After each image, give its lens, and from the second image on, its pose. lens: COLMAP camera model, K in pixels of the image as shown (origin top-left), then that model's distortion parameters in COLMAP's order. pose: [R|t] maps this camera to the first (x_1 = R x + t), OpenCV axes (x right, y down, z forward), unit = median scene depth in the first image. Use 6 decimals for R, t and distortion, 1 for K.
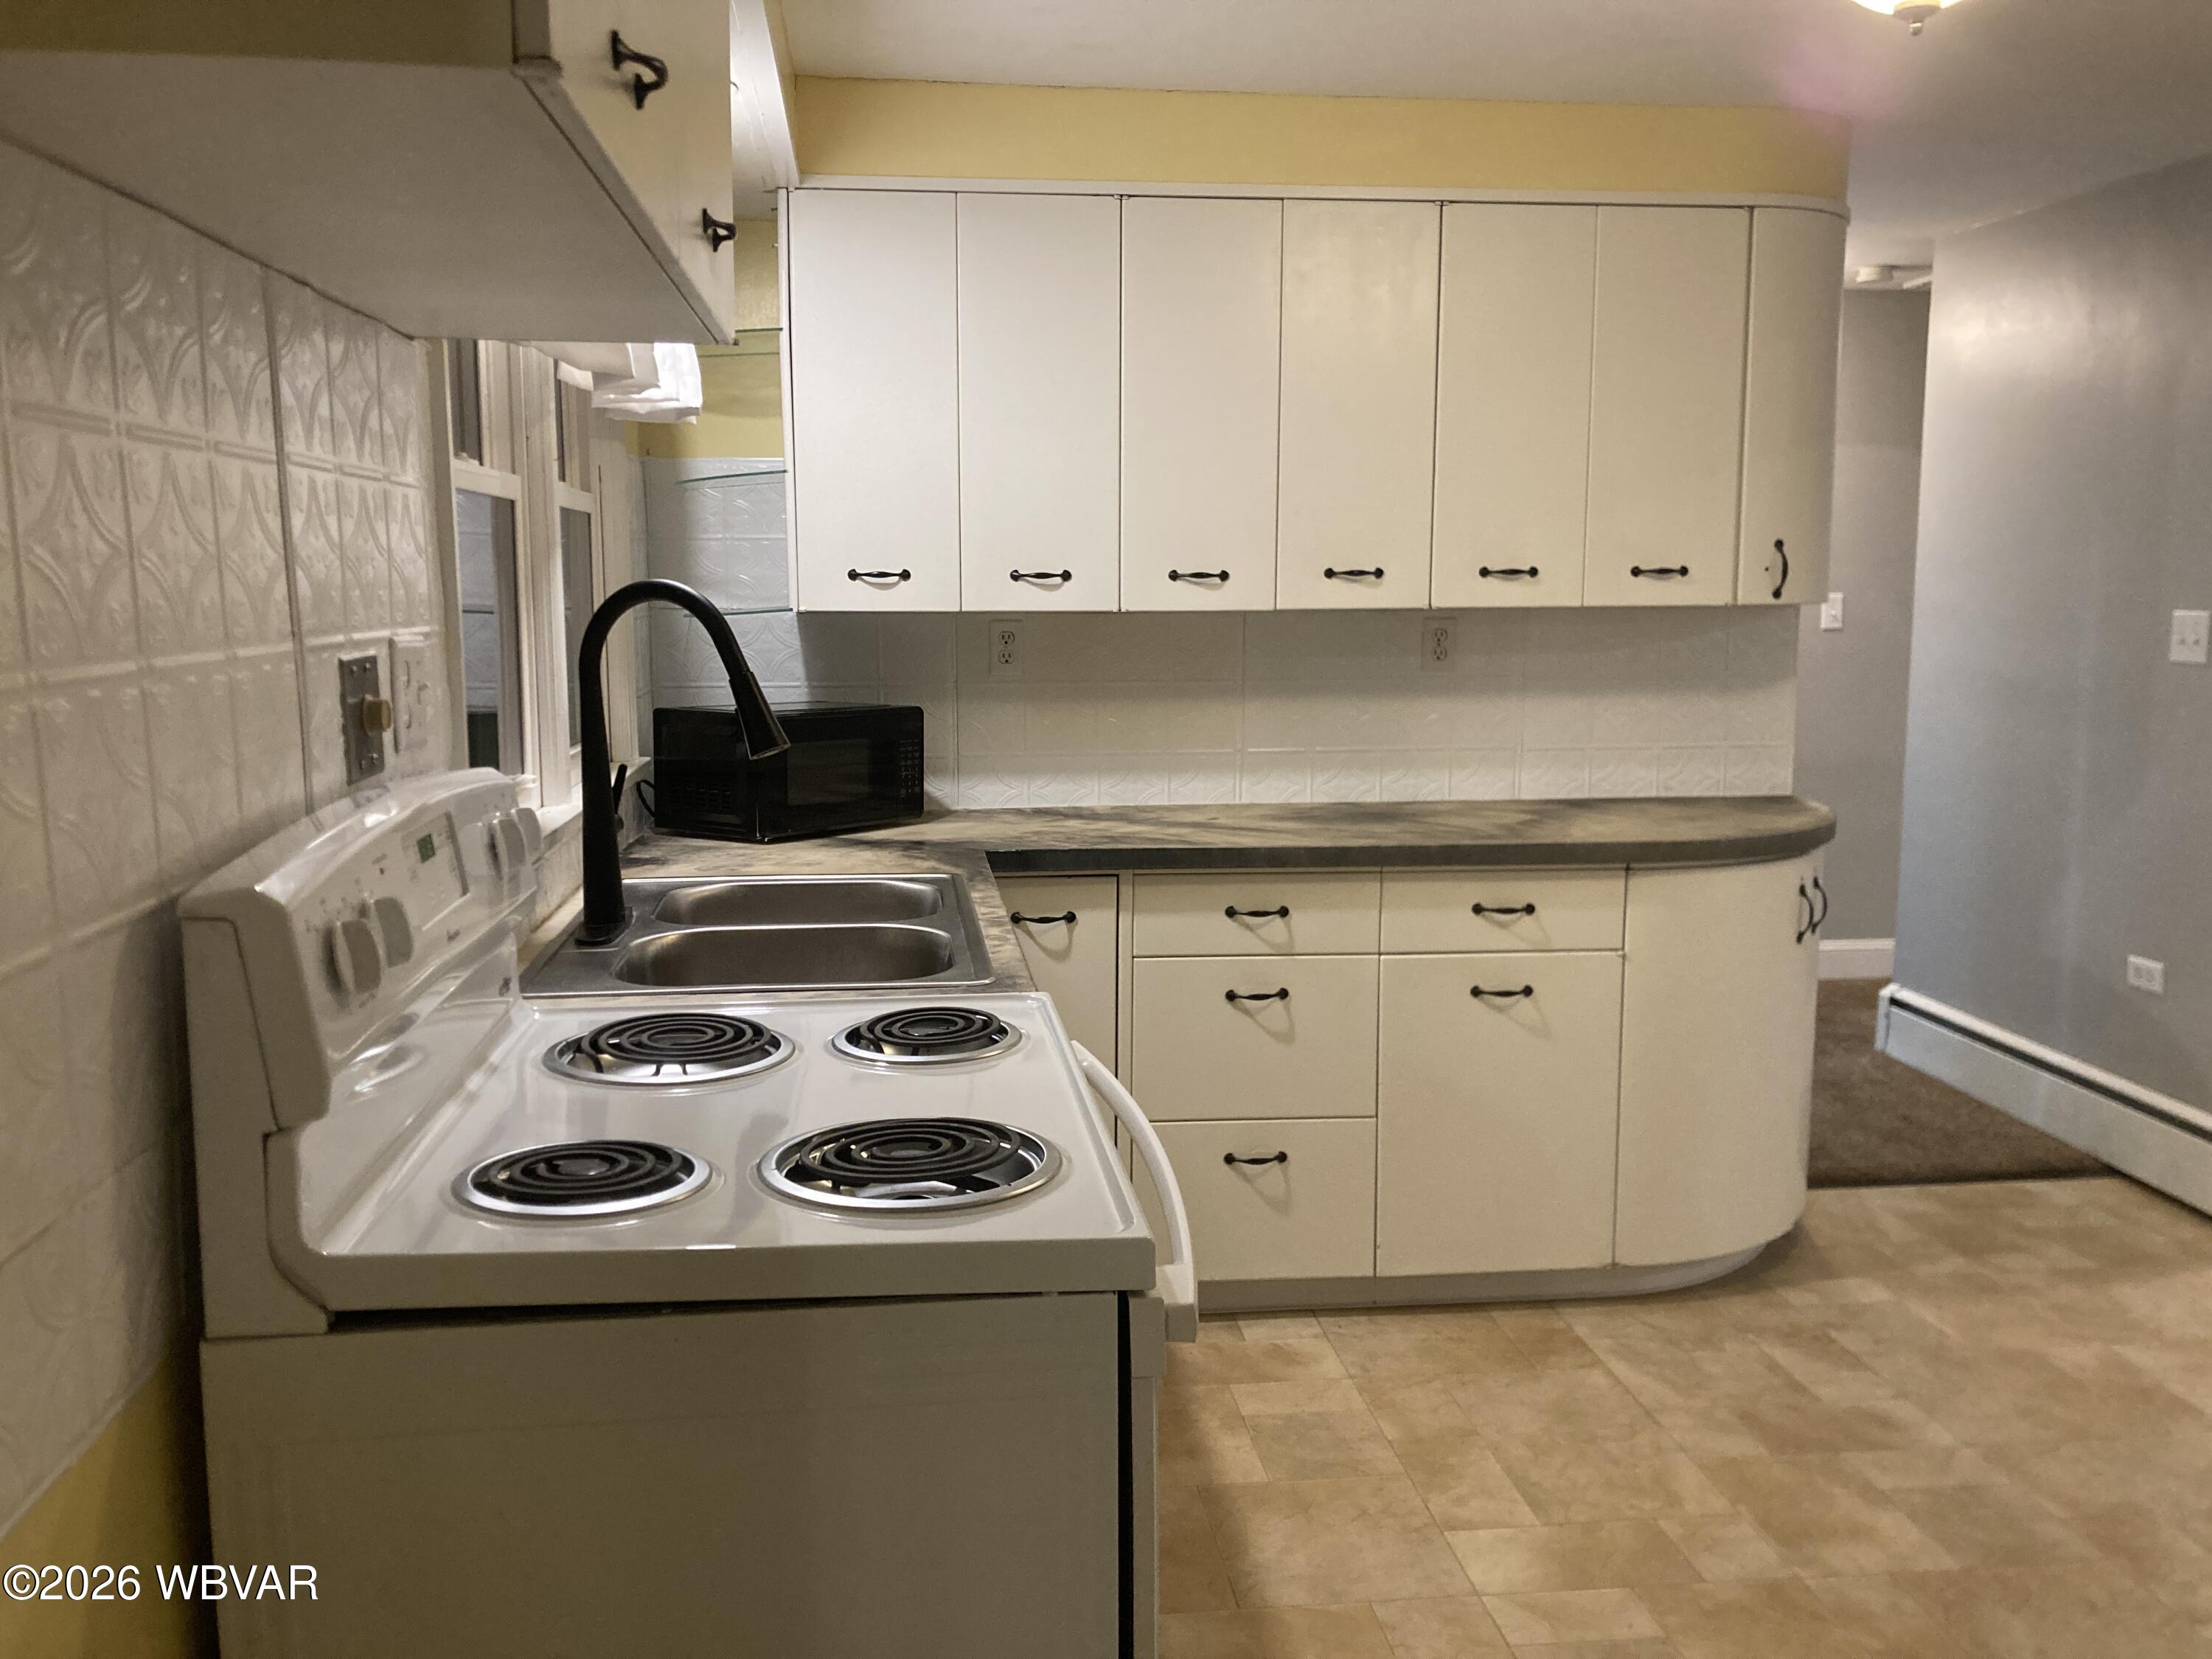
lens RADIAL K [[1835.3, 0, 1096.3], [0, 1835.3, 809.1], [0, 0, 1]] dist [0.045234, -0.039504]
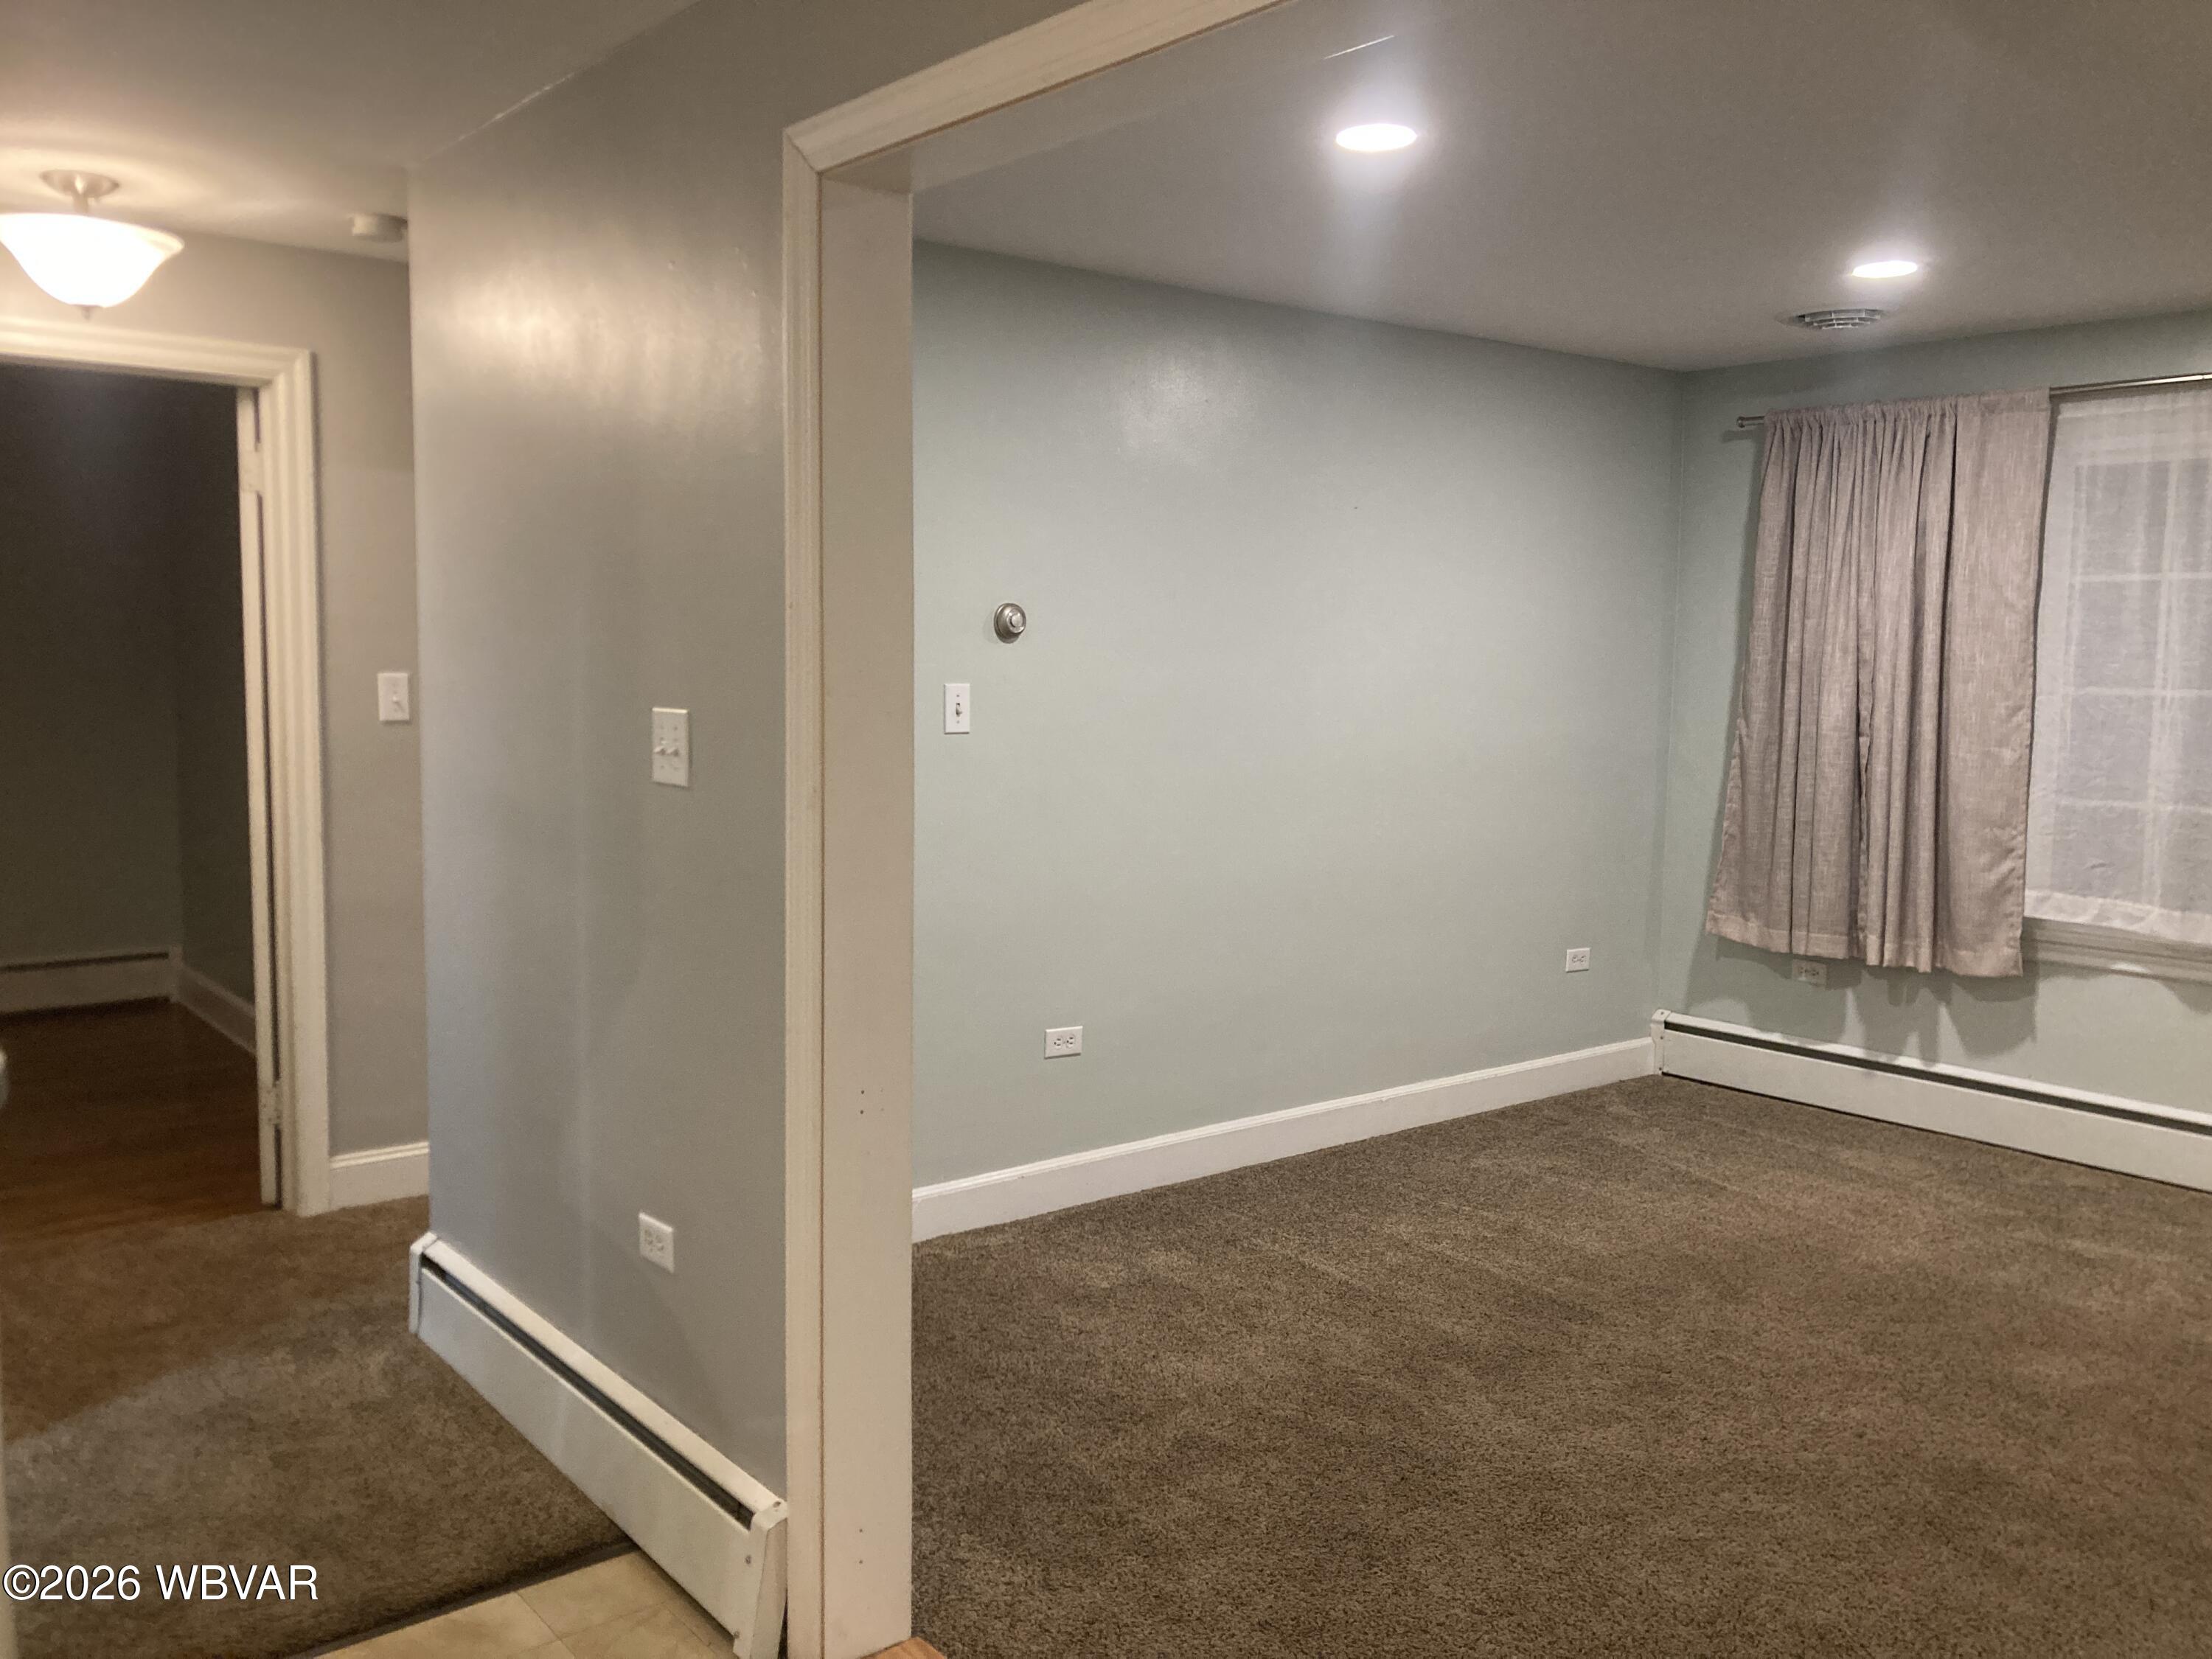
lens RADIAL K [[1835.3, 0, 1101.9], [0, 1835.3, 828.9], [0, 0, 1]] dist [0.045234, -0.039504]
pose [[0.842230, -0.039443, 0.537674, 0.323124], [0.054547, 0.998437, -0.012202, -0.041202], [-0.536352, 0.039606, 0.843064, 0.316132]]
